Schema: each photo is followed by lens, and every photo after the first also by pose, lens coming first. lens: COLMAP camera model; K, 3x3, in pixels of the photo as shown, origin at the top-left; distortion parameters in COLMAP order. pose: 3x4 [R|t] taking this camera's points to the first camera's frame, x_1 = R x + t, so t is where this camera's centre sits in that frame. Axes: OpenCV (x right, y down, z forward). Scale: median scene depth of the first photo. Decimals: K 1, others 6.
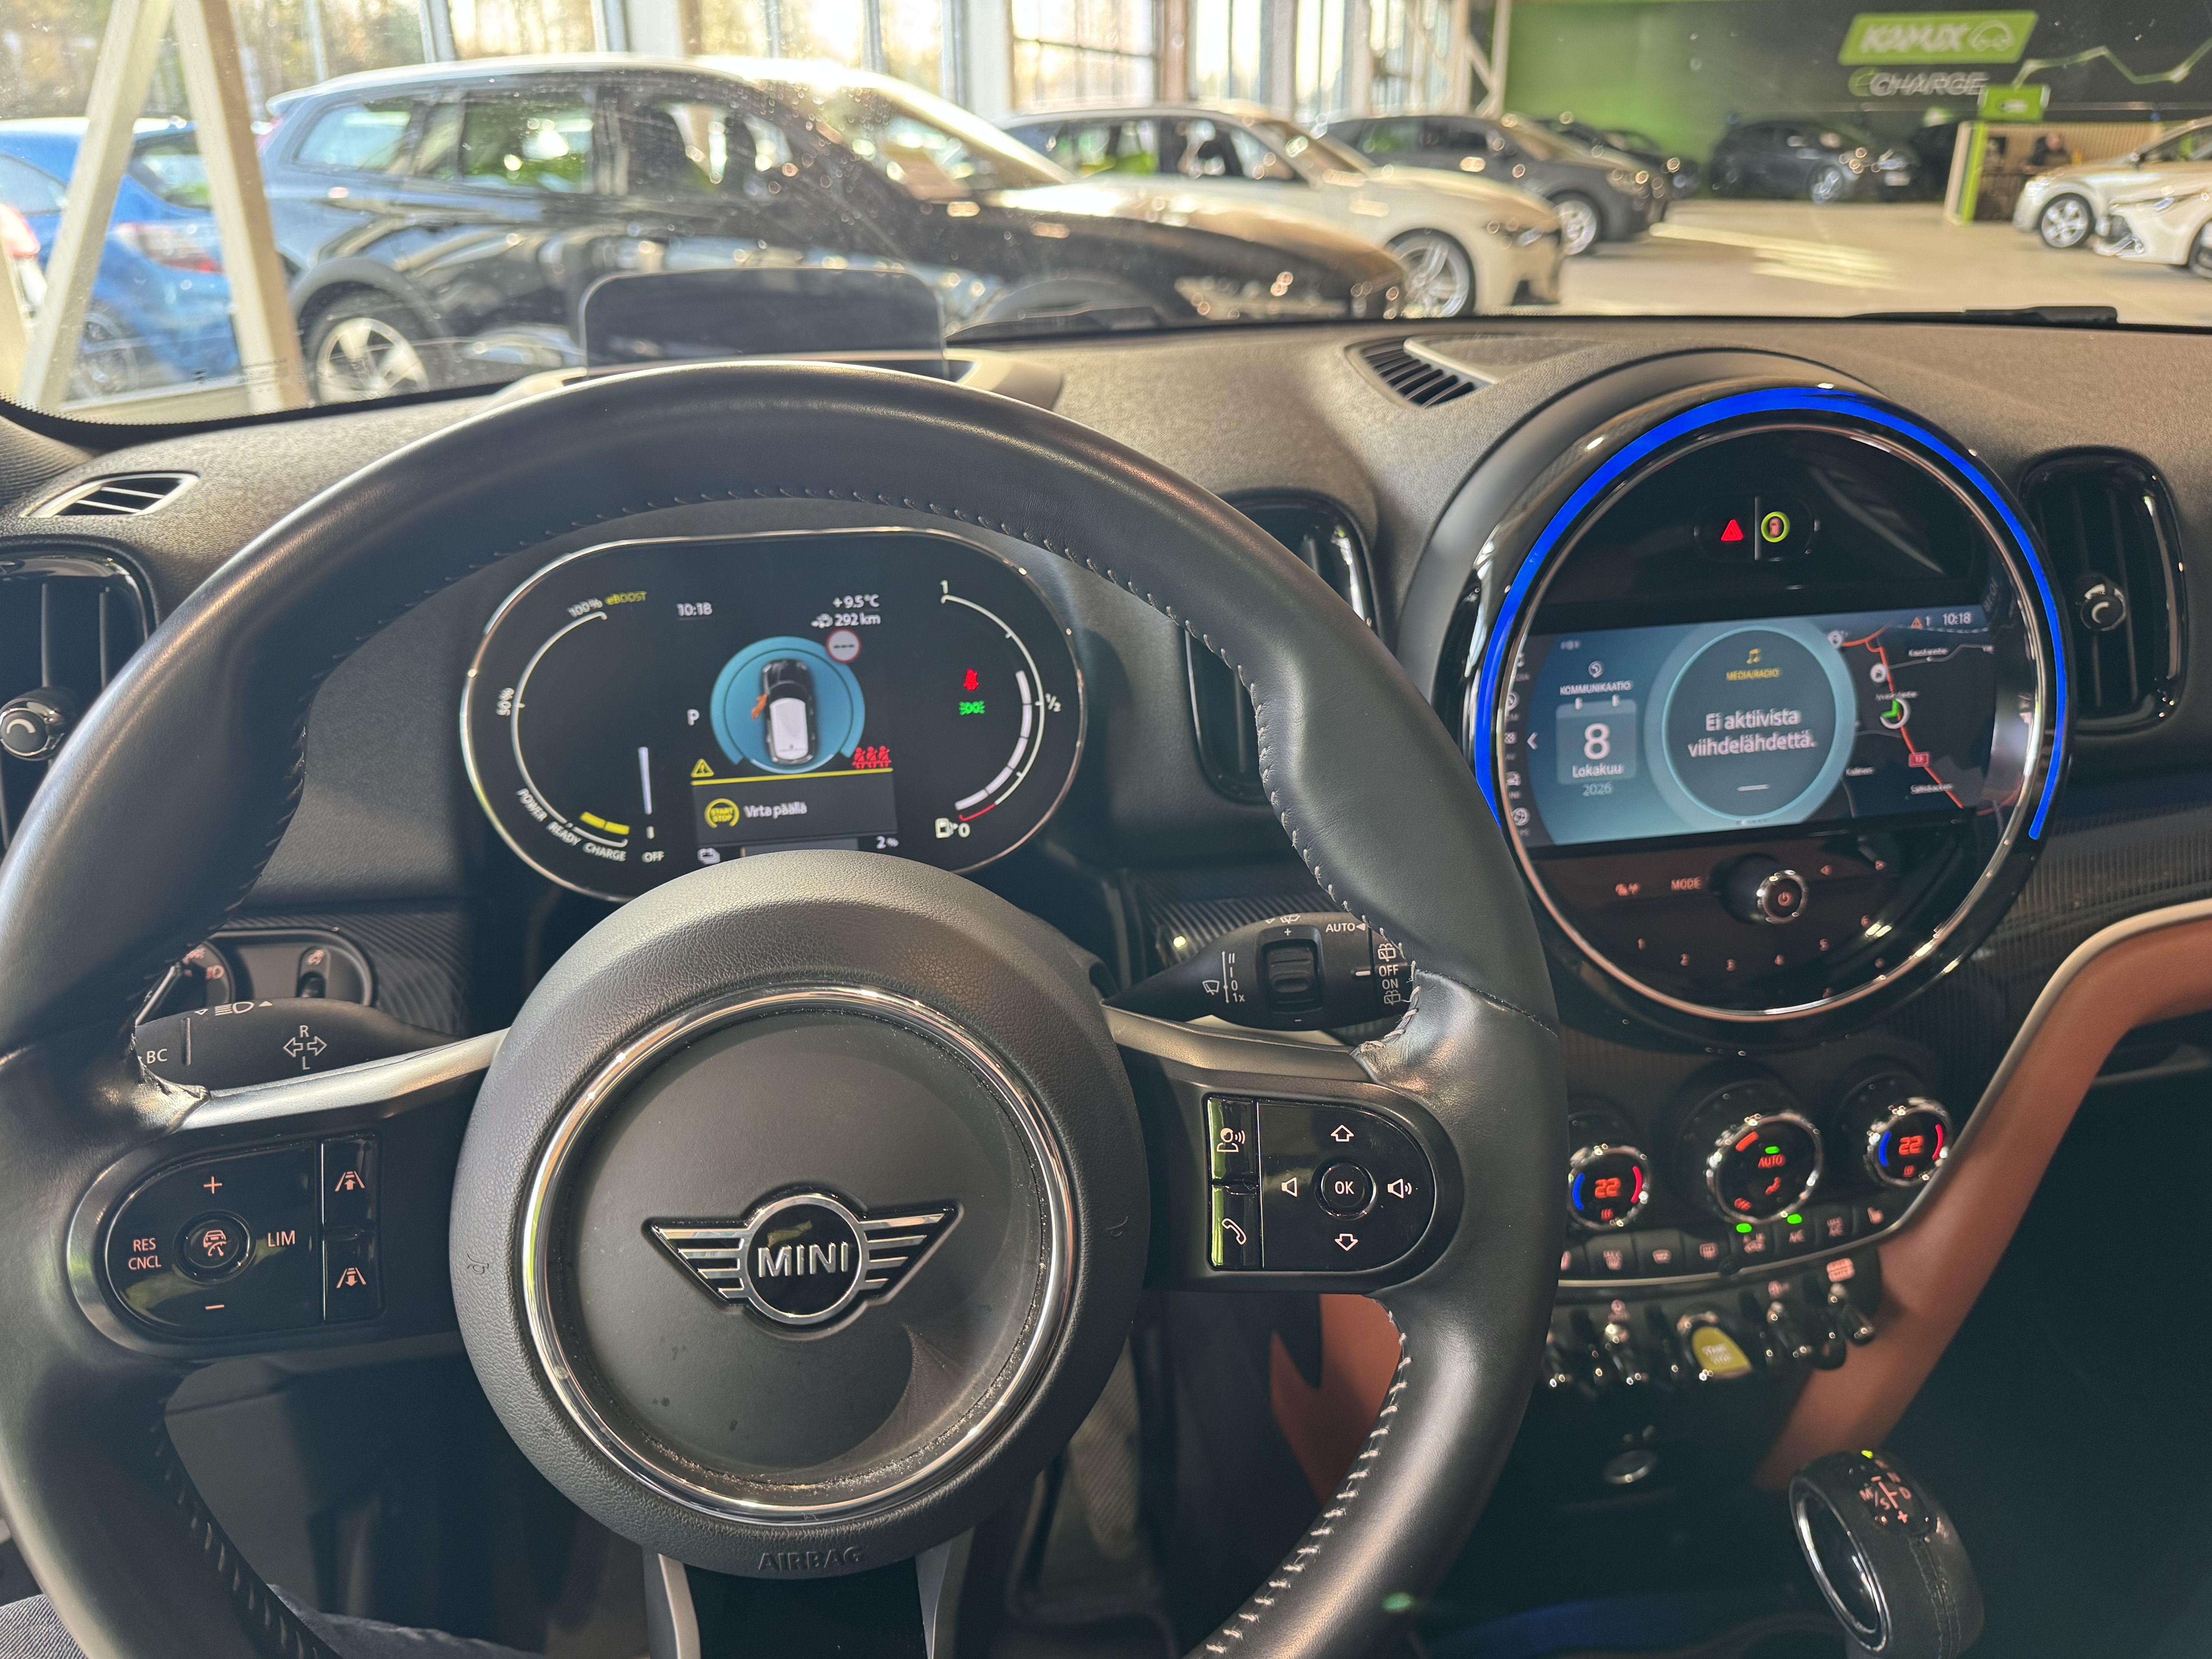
lens RADIAL K [[1546.3, 0, 1106.0], [0, 1546.3, 829.5], [0, 0, 1]] dist [0.078925, -0.123468]
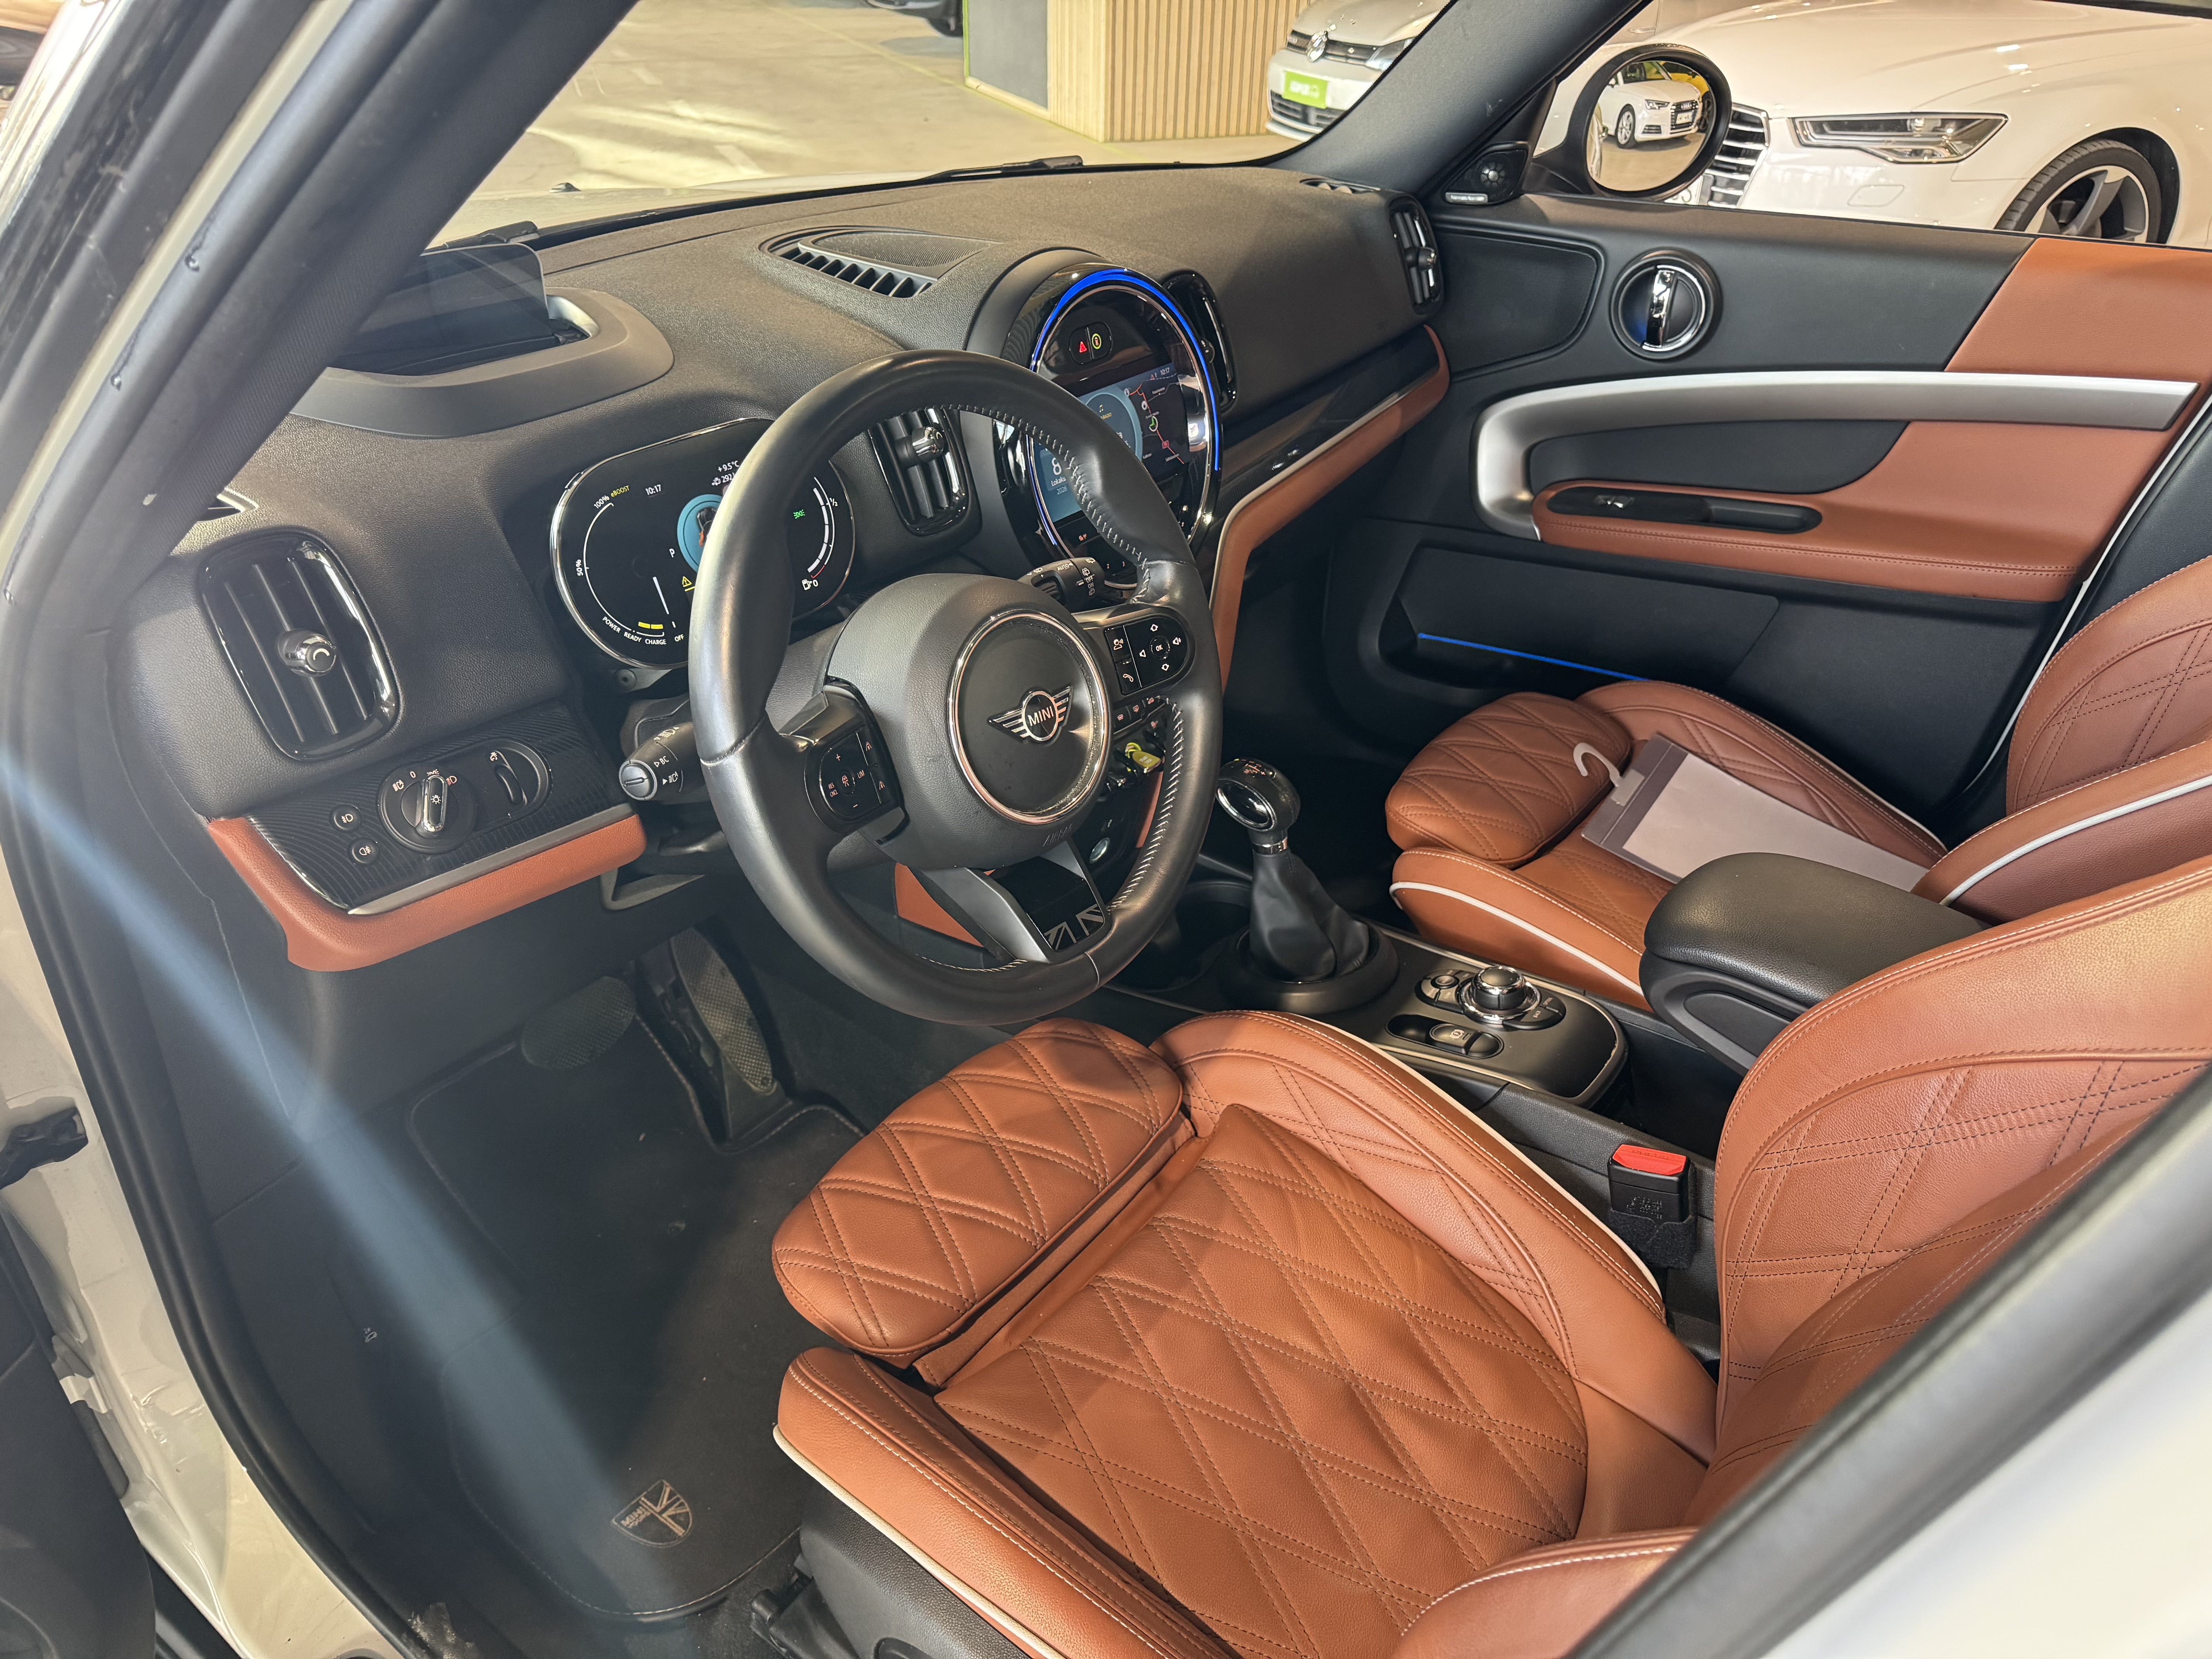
lens RADIAL K [[1546.3, 0, 1106.0], [0, 1546.3, 829.5], [0, 0, 1]] dist [0.078925, -0.123468]
pose [[0.750224, -0.332337, 0.571592, -0.986241], [0.240747, 0.942457, 0.231981, -0.068067], [-0.615797, -0.036429, 0.787063, -0.650328]]
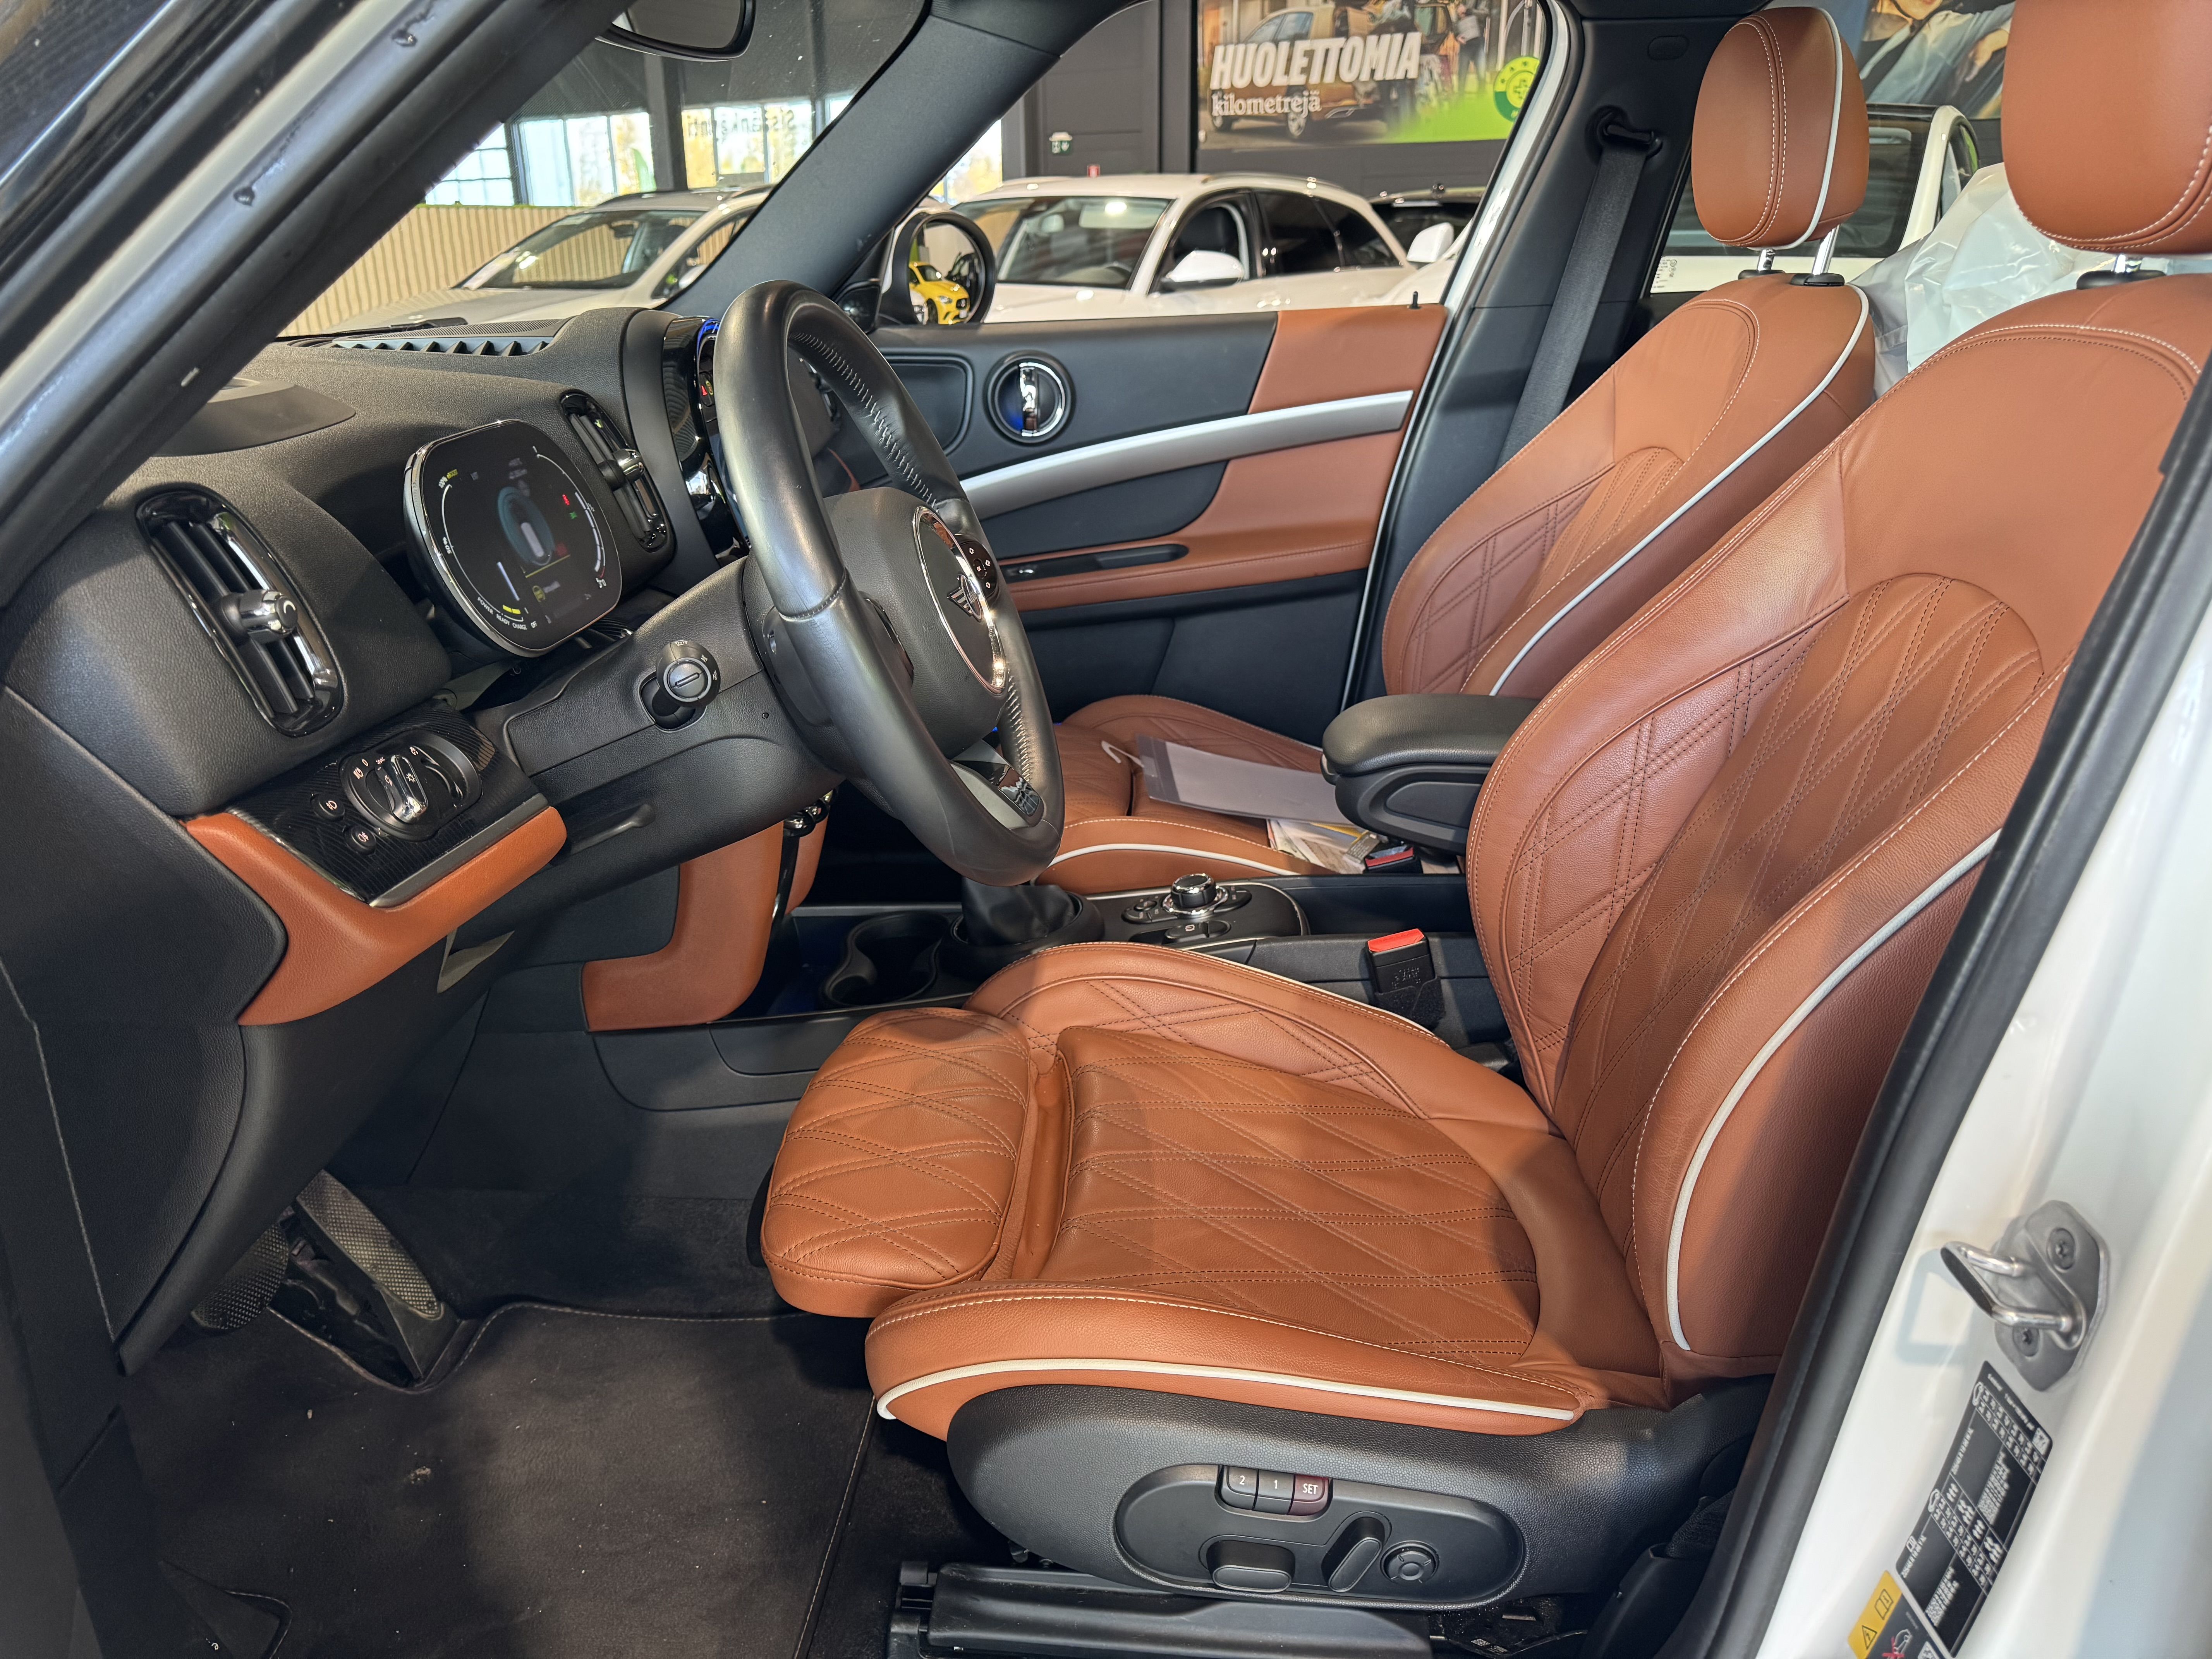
lens RADIAL K [[1546.3, 0, 1106.0], [0, 1546.3, 829.5], [0, 0, 1]] dist [0.078925, -0.123468]
pose [[0.235505, -0.339228, 0.910748, -1.696773], [0.385554, 0.892820, 0.232852, 0.058846], [-0.892124, 0.296305, 0.341054, -0.016078]]
